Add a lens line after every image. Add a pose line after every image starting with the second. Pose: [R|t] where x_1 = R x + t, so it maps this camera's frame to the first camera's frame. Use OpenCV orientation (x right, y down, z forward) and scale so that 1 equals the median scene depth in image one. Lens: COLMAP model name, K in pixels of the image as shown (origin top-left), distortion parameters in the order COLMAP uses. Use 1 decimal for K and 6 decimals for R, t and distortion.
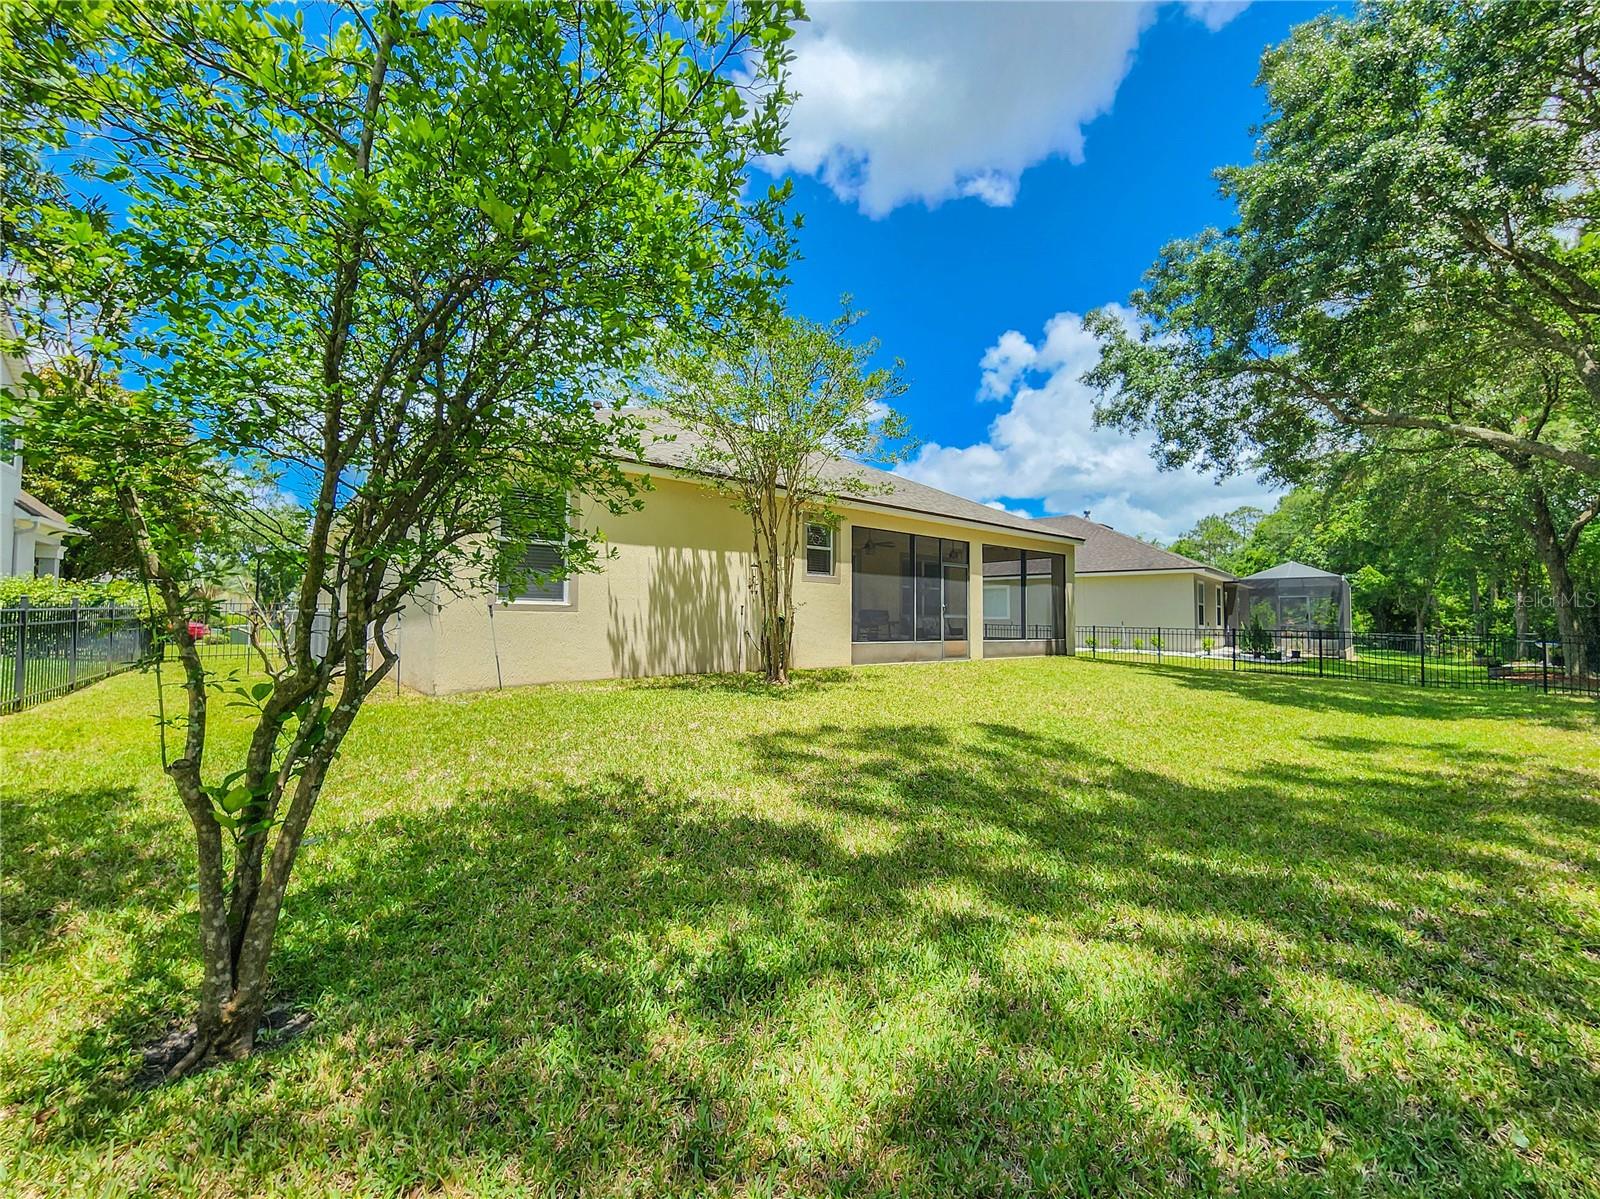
lens RADIAL K [[669.0, 0, 797.1], [0, 669.0, 594.2], [0, 0, 1]] dist [0.007804, -0.000005]
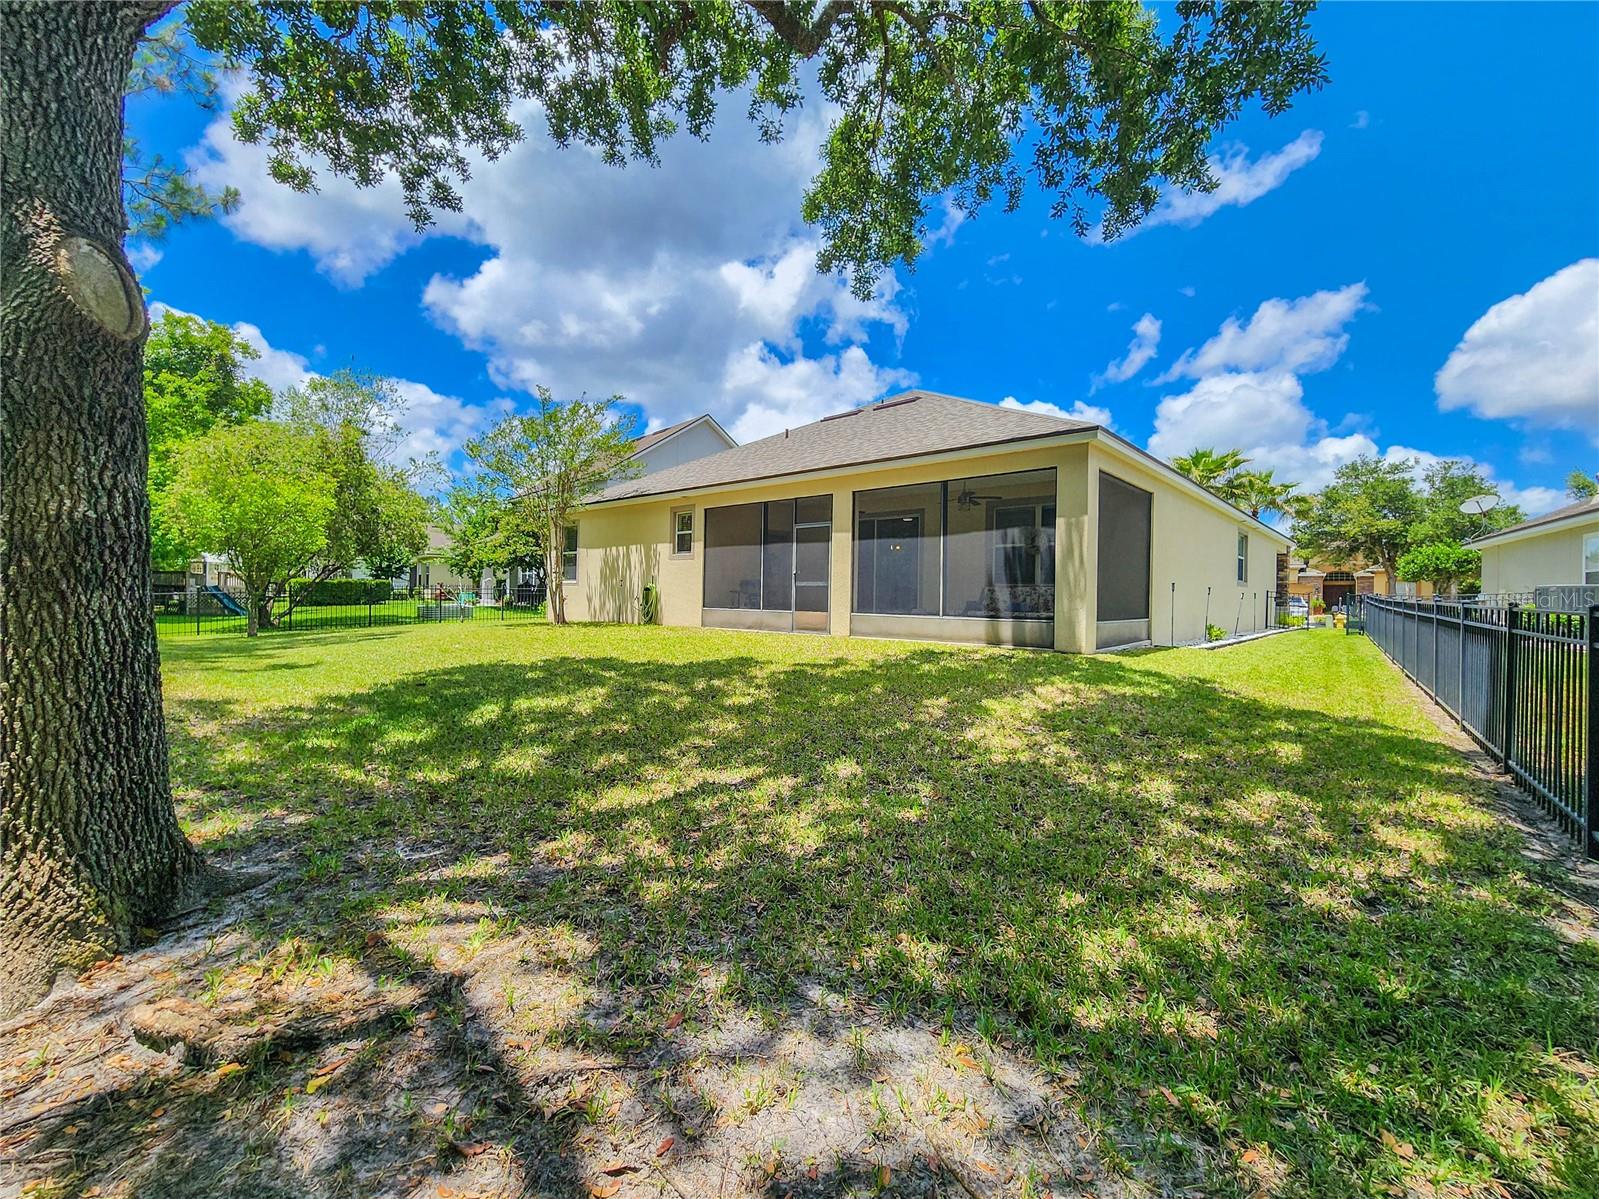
lens RADIAL K [[668.6, 0, 796.6], [0, 668.6, 594.2], [0, 0, 1]] dist [0.007804, -0.000005]
pose [[0.122219, -0.005707, -0.992487, 1.281993], [0.025182, 0.999679, -0.002647, 0.056523], [0.992184, -0.024669, 0.122323, 1.008284]]
